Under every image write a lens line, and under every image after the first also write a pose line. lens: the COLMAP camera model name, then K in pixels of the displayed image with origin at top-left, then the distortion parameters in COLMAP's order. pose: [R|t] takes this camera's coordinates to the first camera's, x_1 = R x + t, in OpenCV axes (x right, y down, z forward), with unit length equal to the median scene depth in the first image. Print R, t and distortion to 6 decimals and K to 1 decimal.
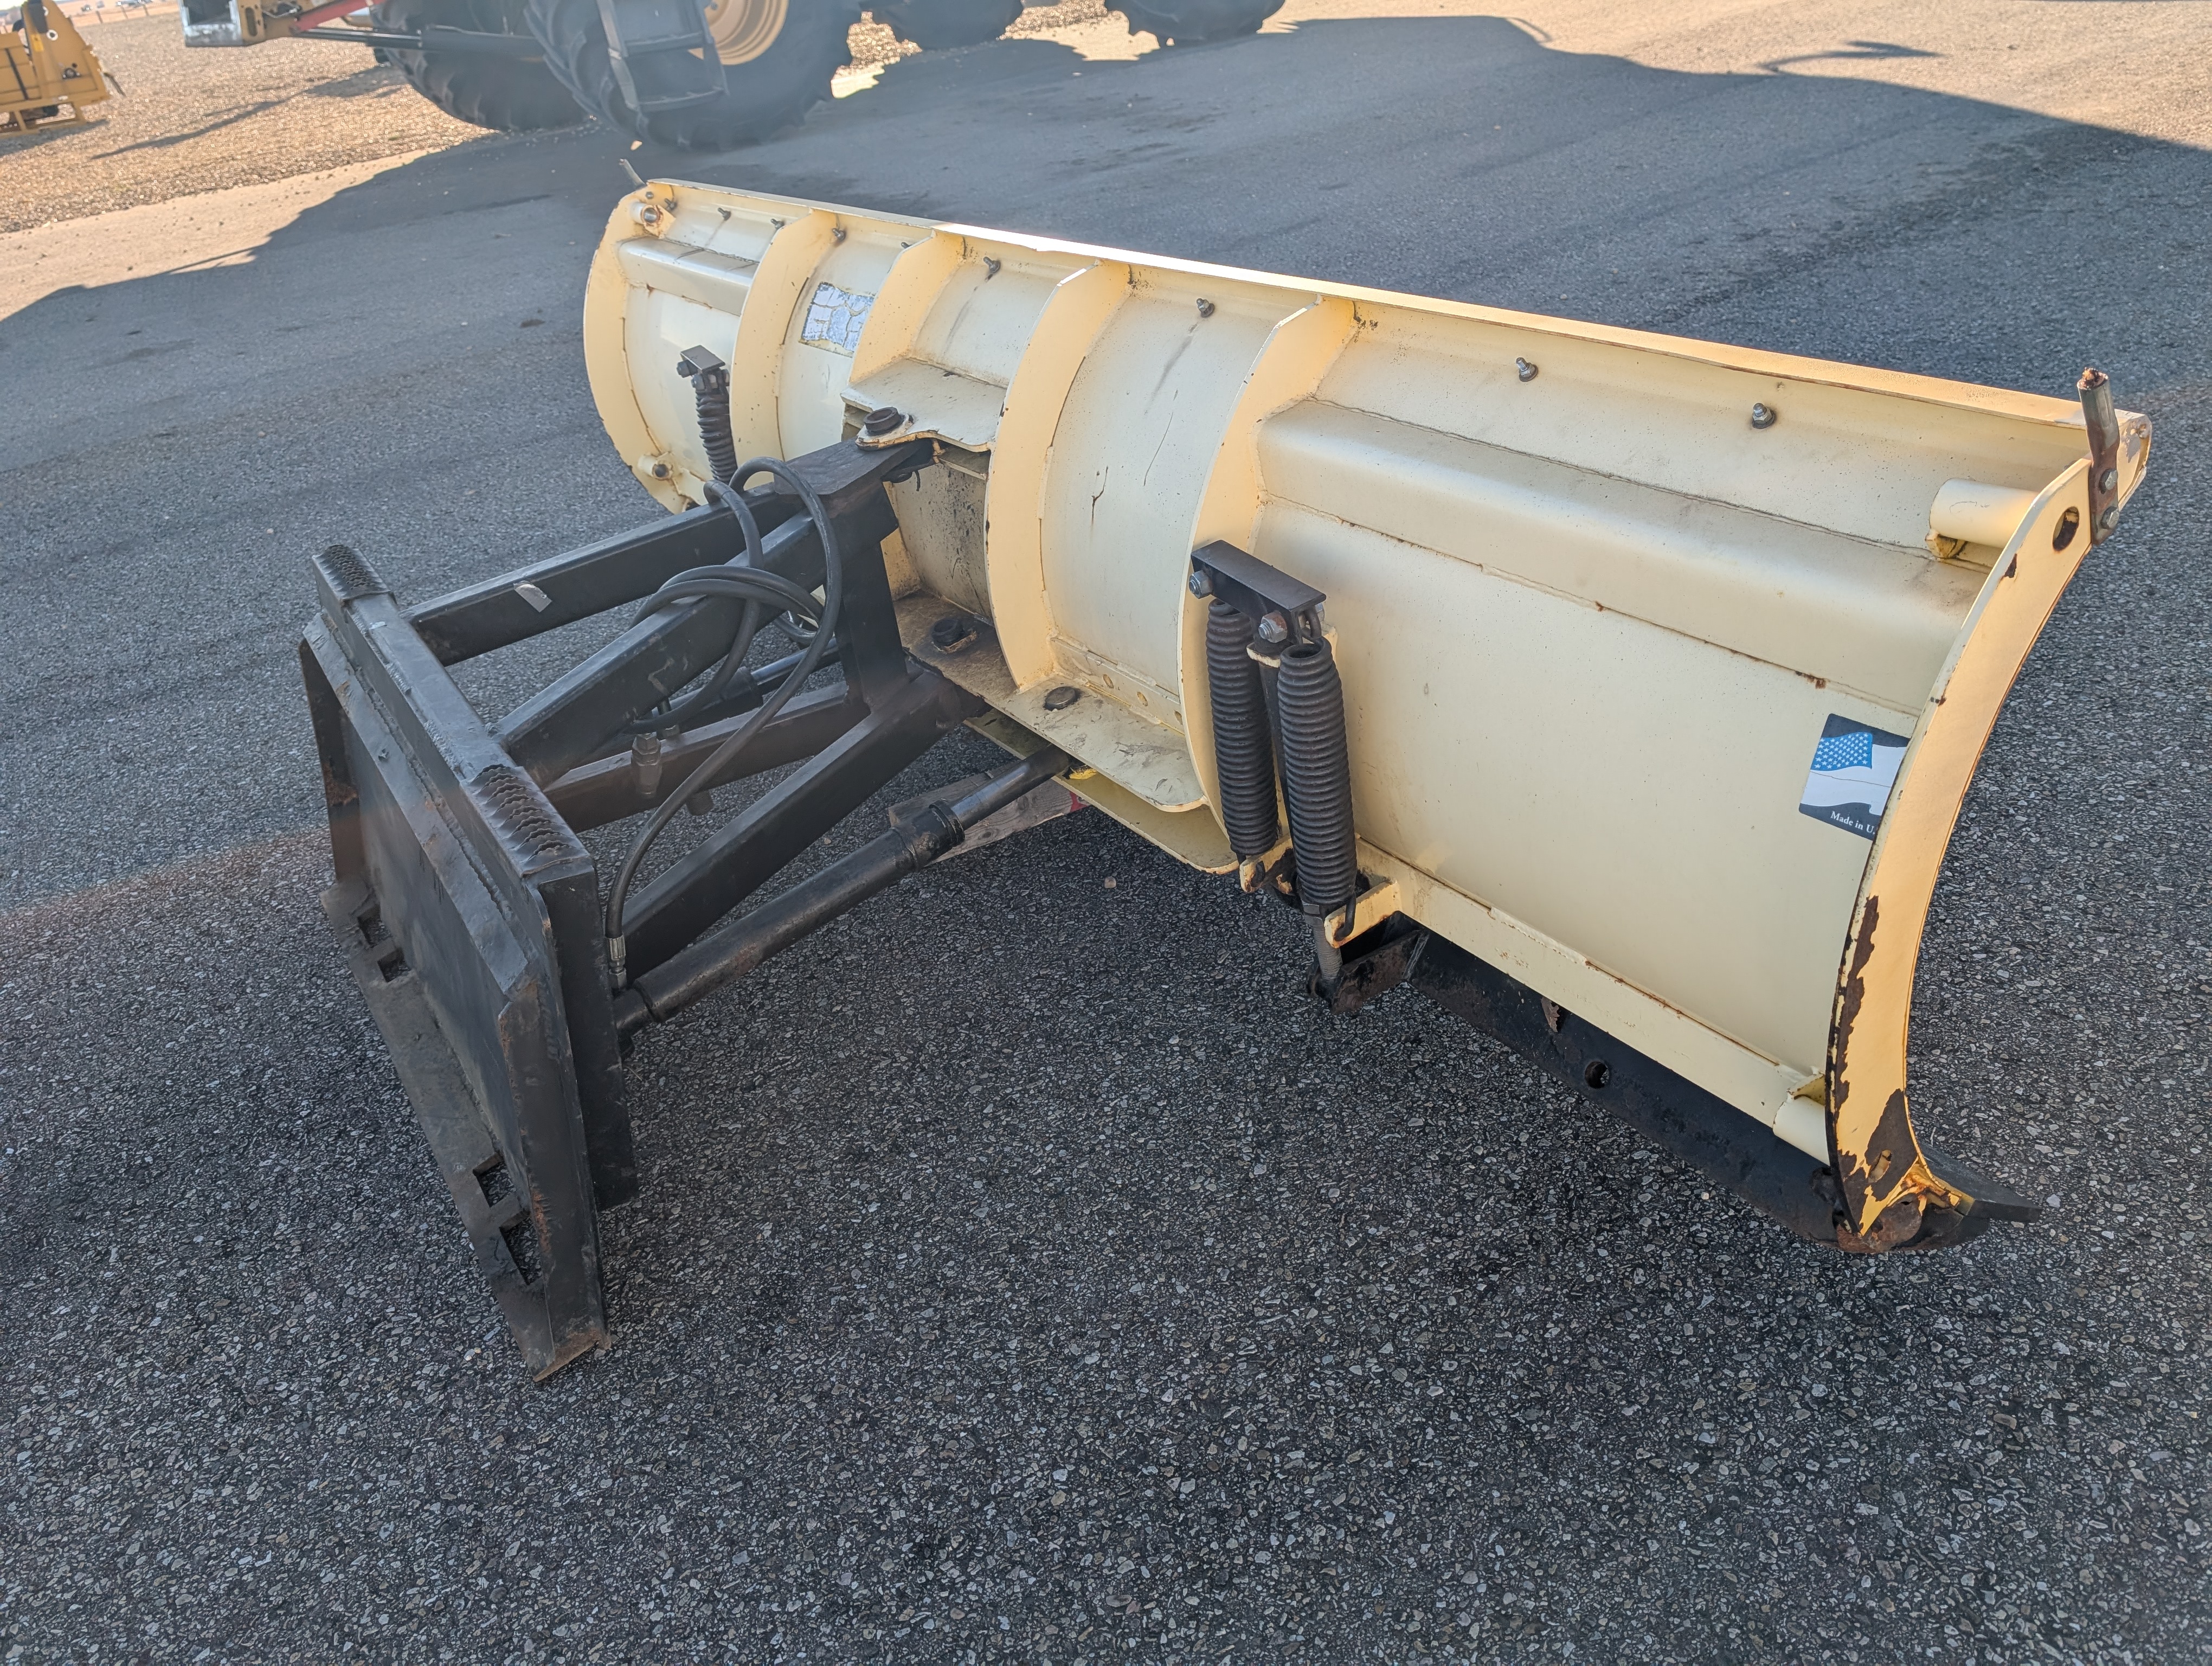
lens RADIAL K [[1578.8, 0, 1106.0], [0, 1578.8, 833.0], [0, 0, 1]] dist [0.024662, -0.026231]
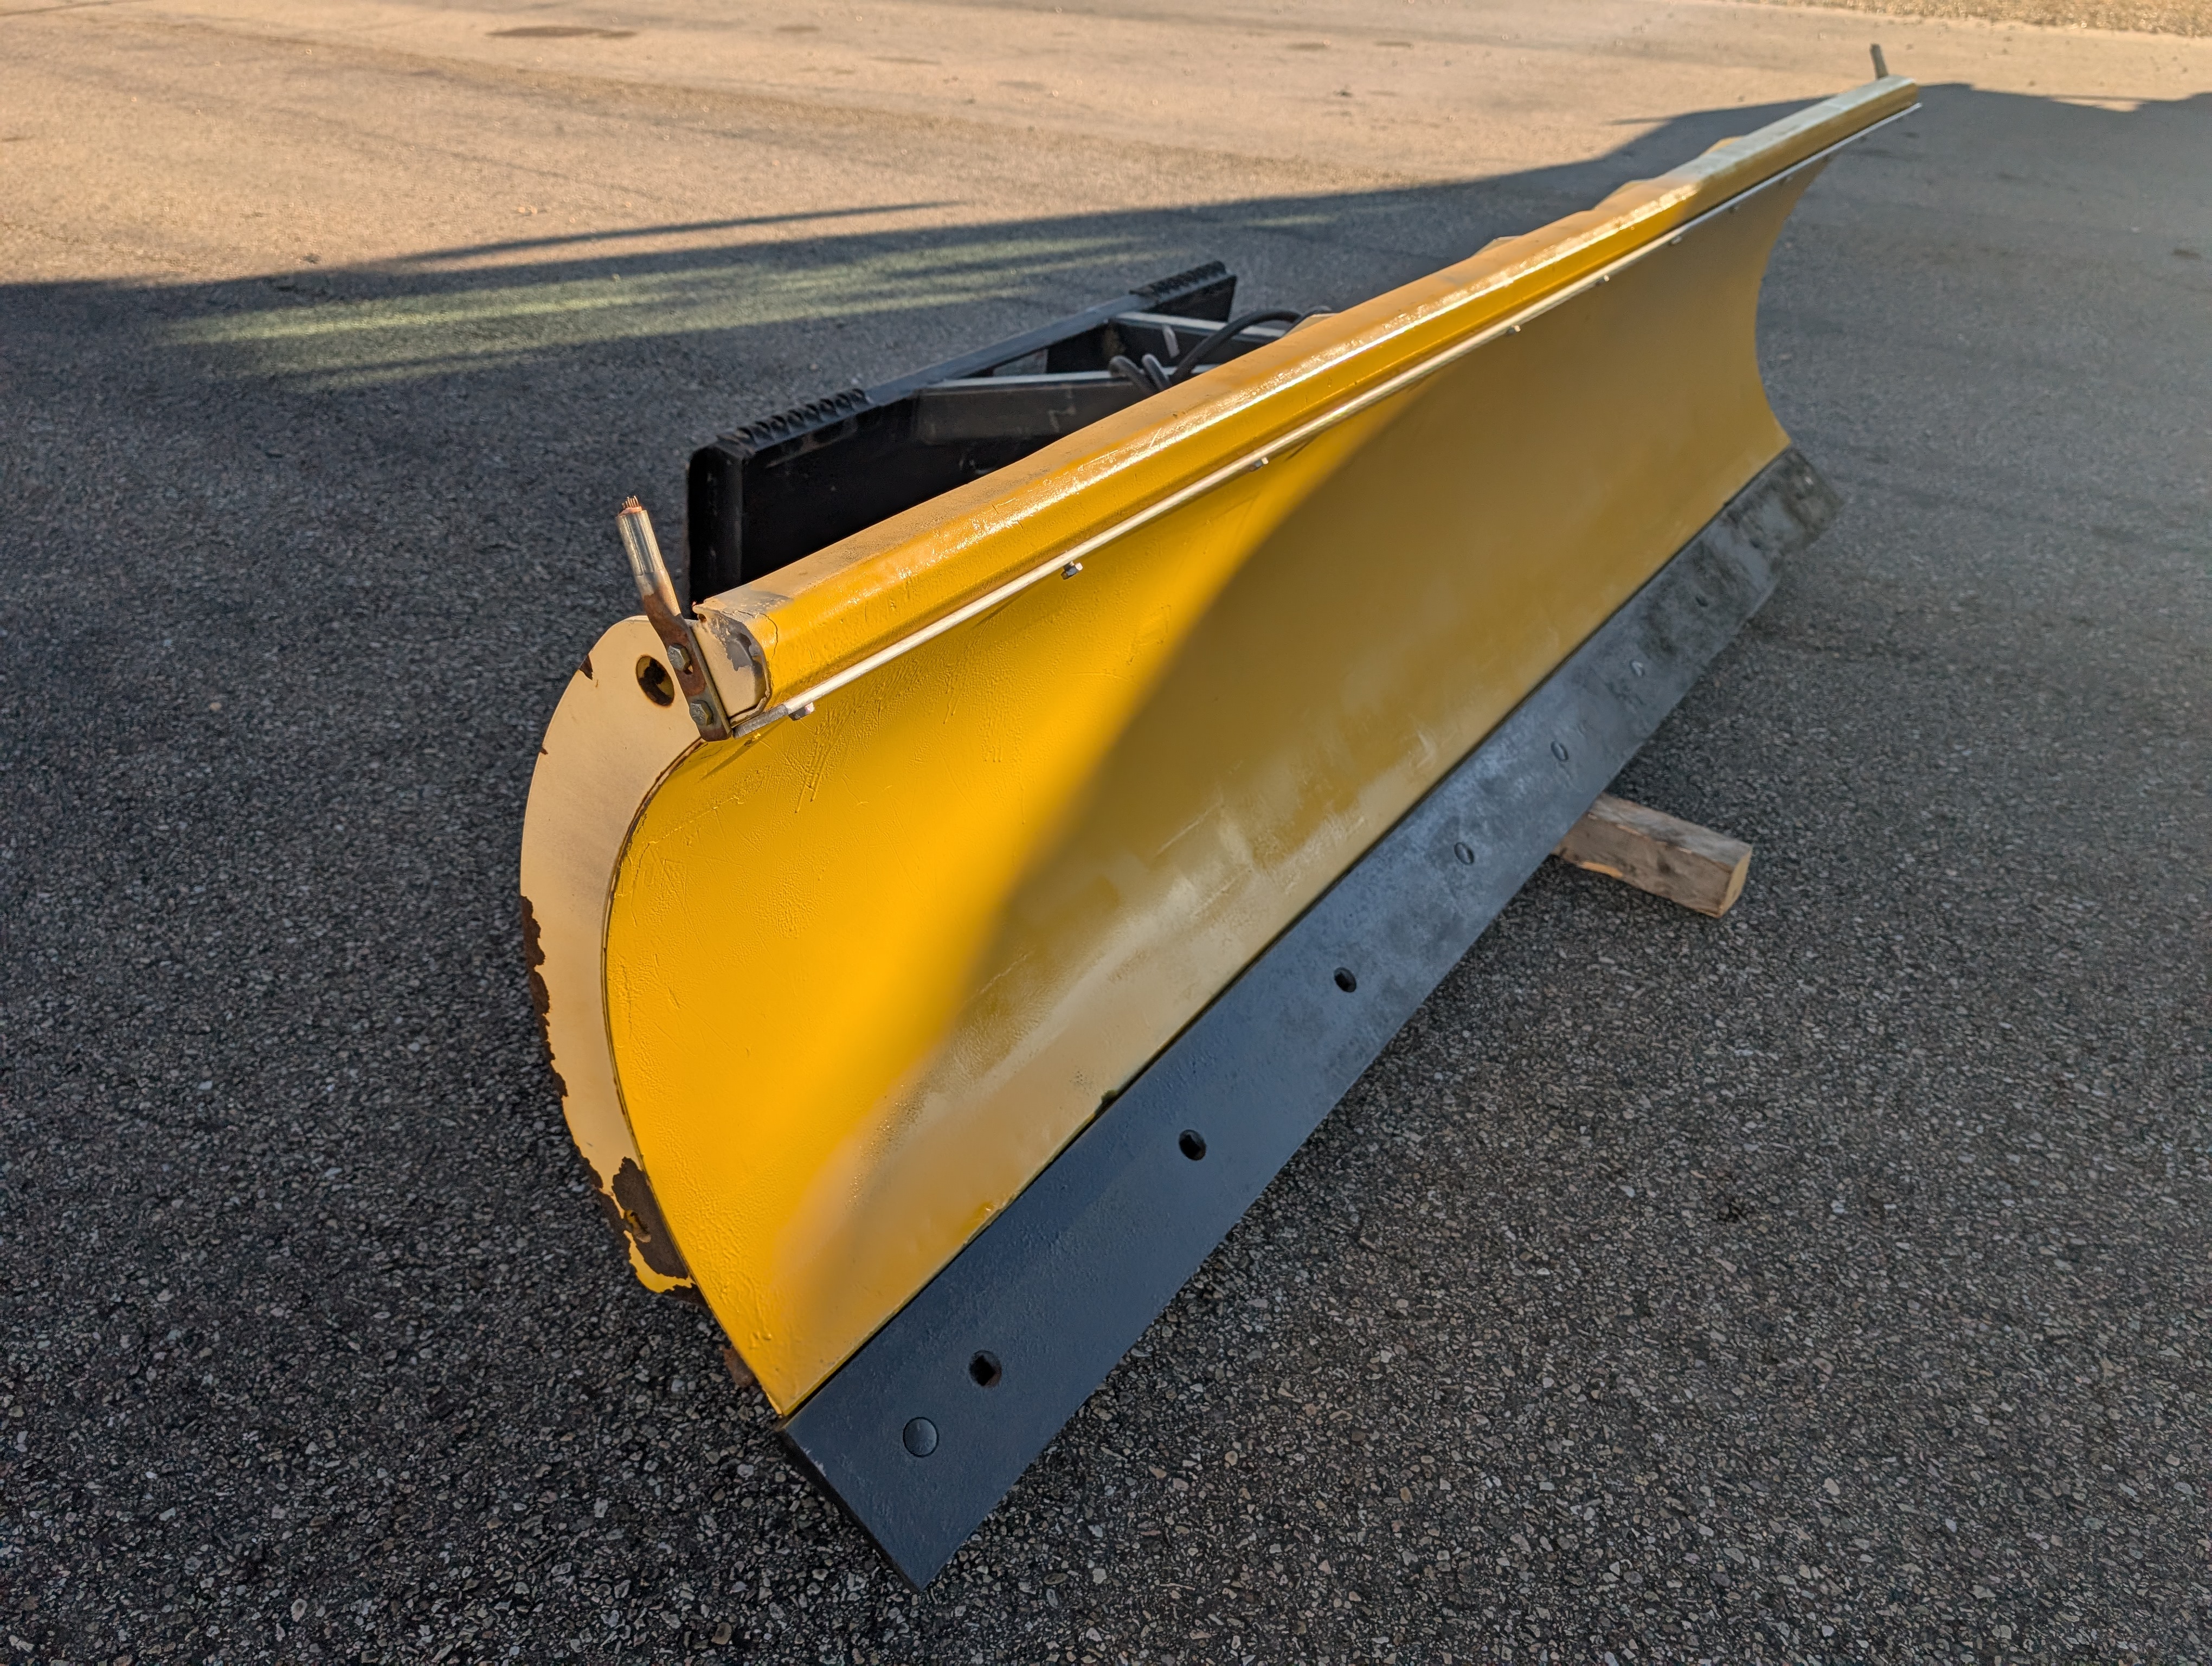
lens RADIAL K [[1592.9, 0, 1106.0], [0, 1592.9, 833.0], [0, 0, 1]] dist [0.007089, -0.001017]
pose [[0.370616, 0.603837, -0.705709, 1.036829], [-0.530937, 0.761170, 0.372460, -0.449126], [0.762069, 0.236647, 0.602701, 0.513475]]
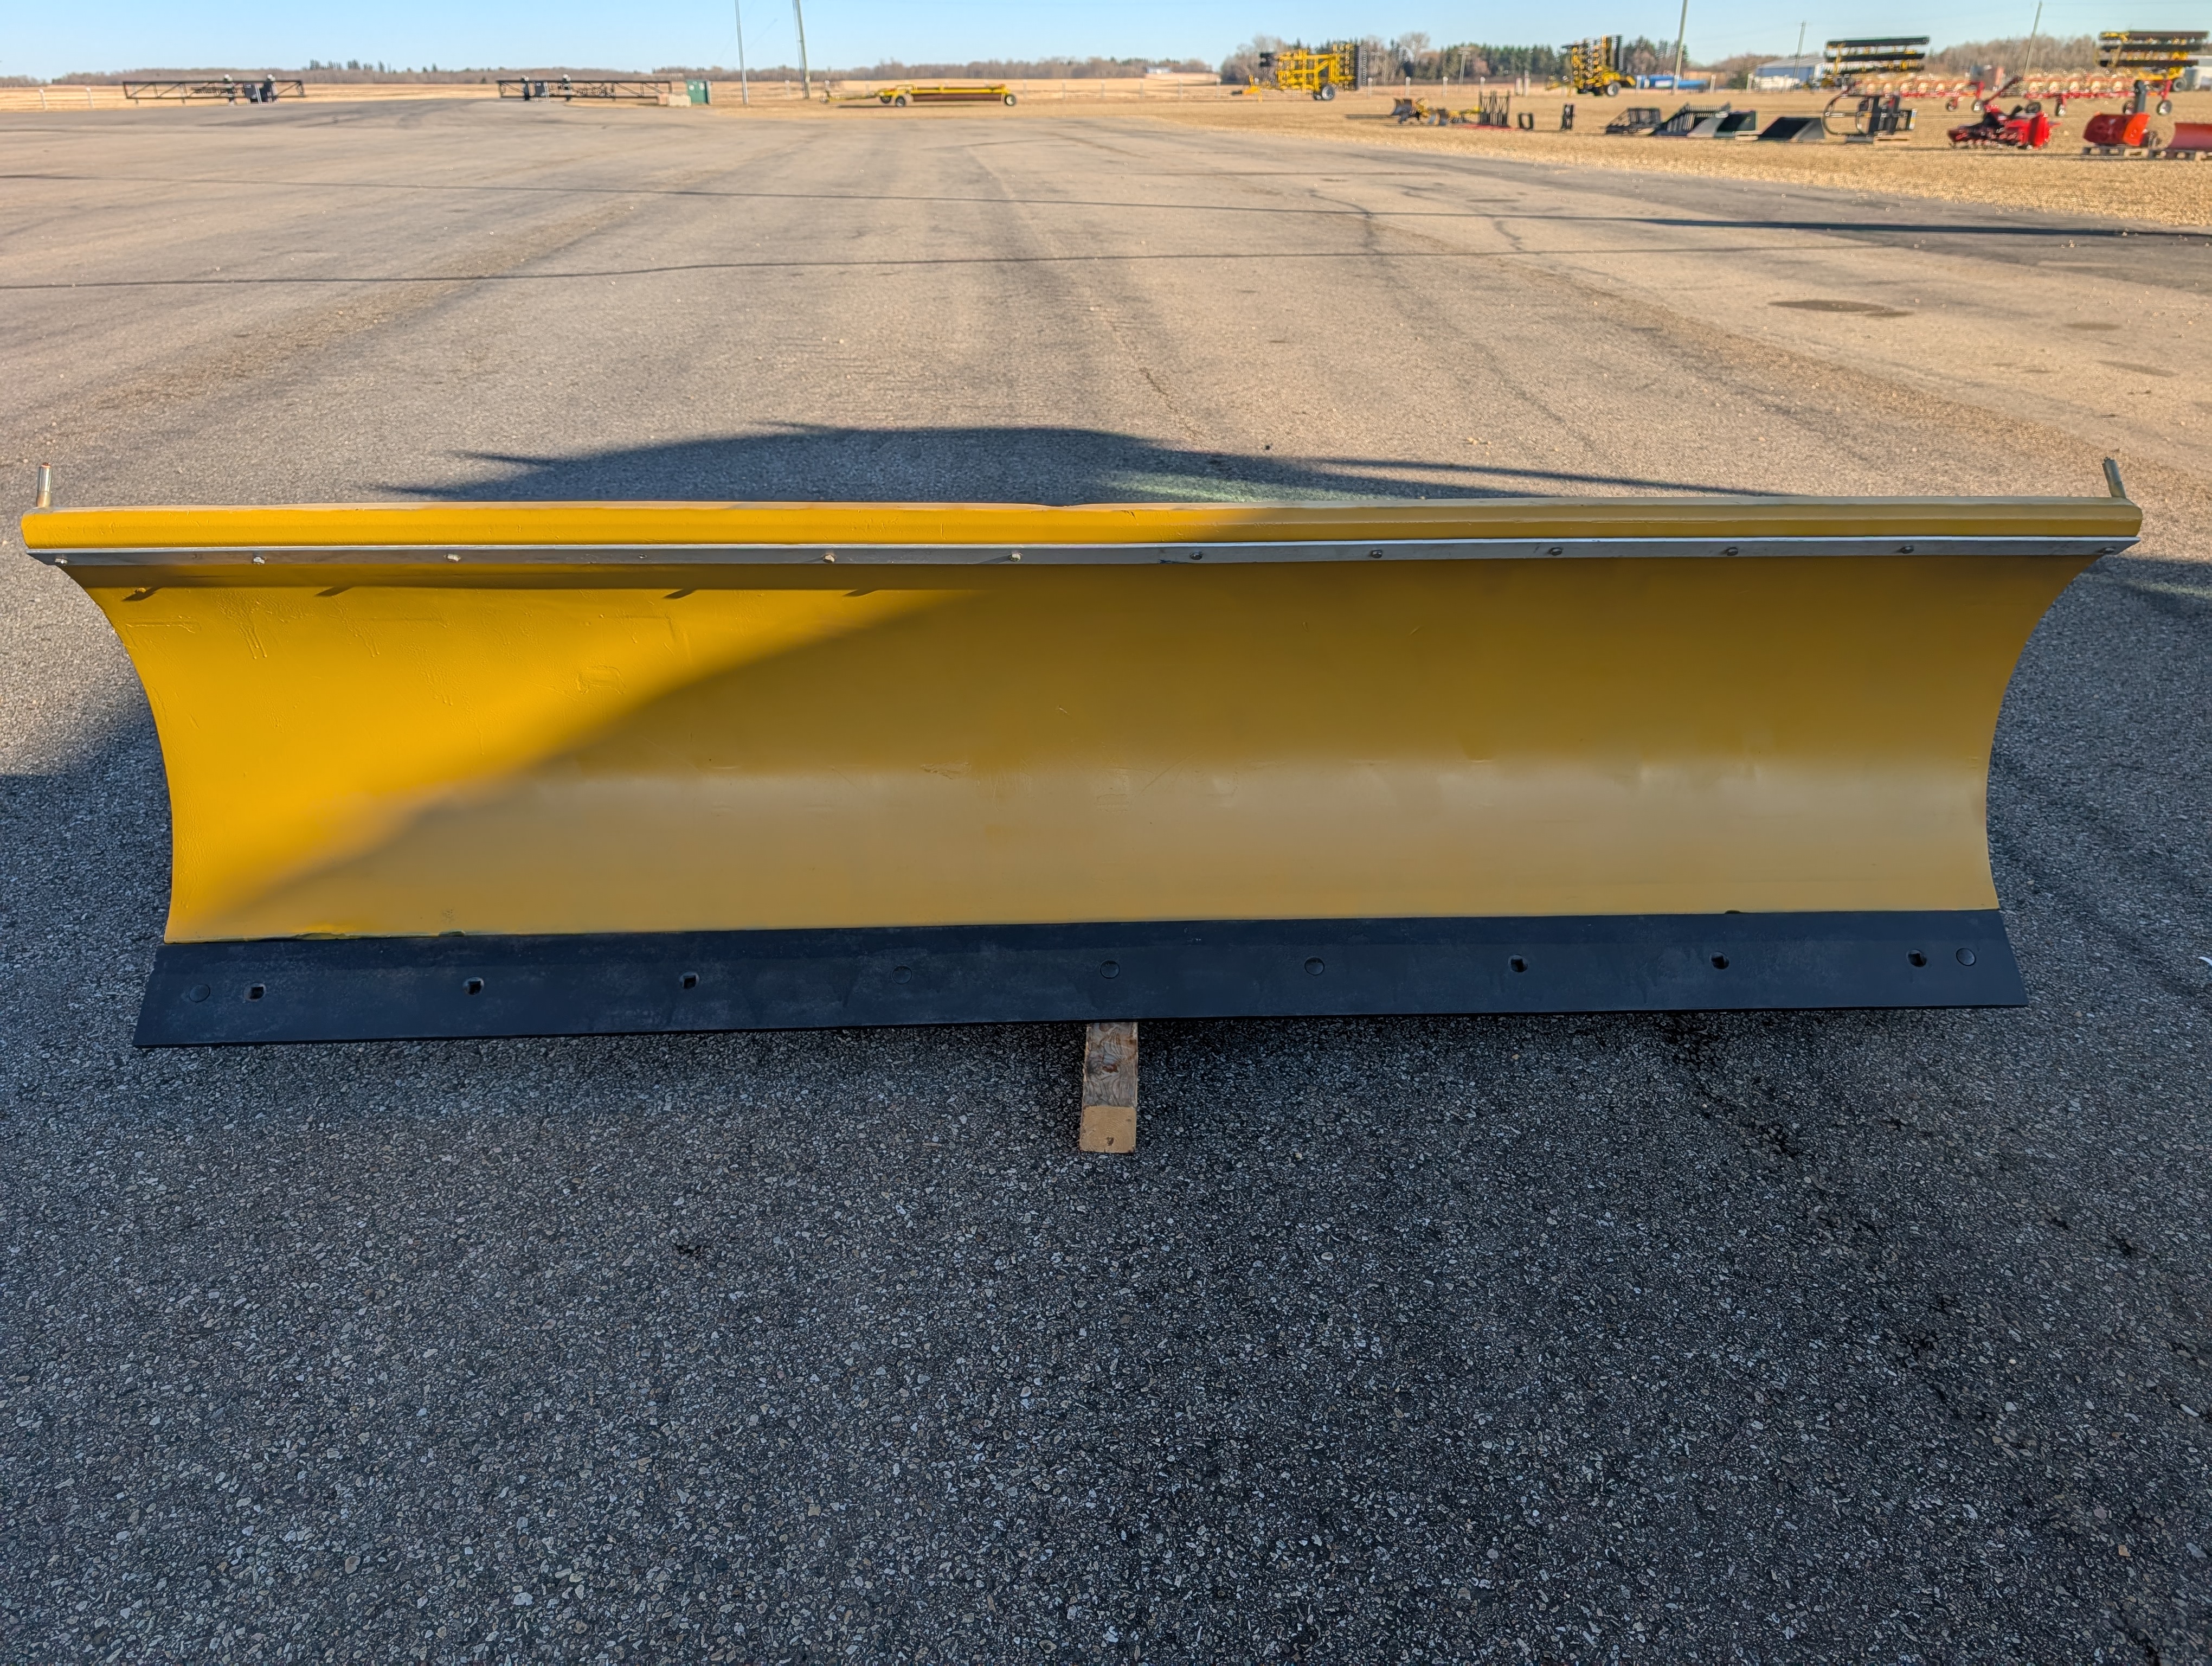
lens RADIAL K [[1578.8, 0, 1106.0], [0, 1578.8, 833.0], [0, 0, 1]] dist [0.024662, -0.026231]
pose [[-0.499673, 0.478696, -0.721926, 1.229335], [-0.394712, 0.616045, 0.681683, -1.463081], [0.771058, 0.625571, -0.118874, 1.934251]]
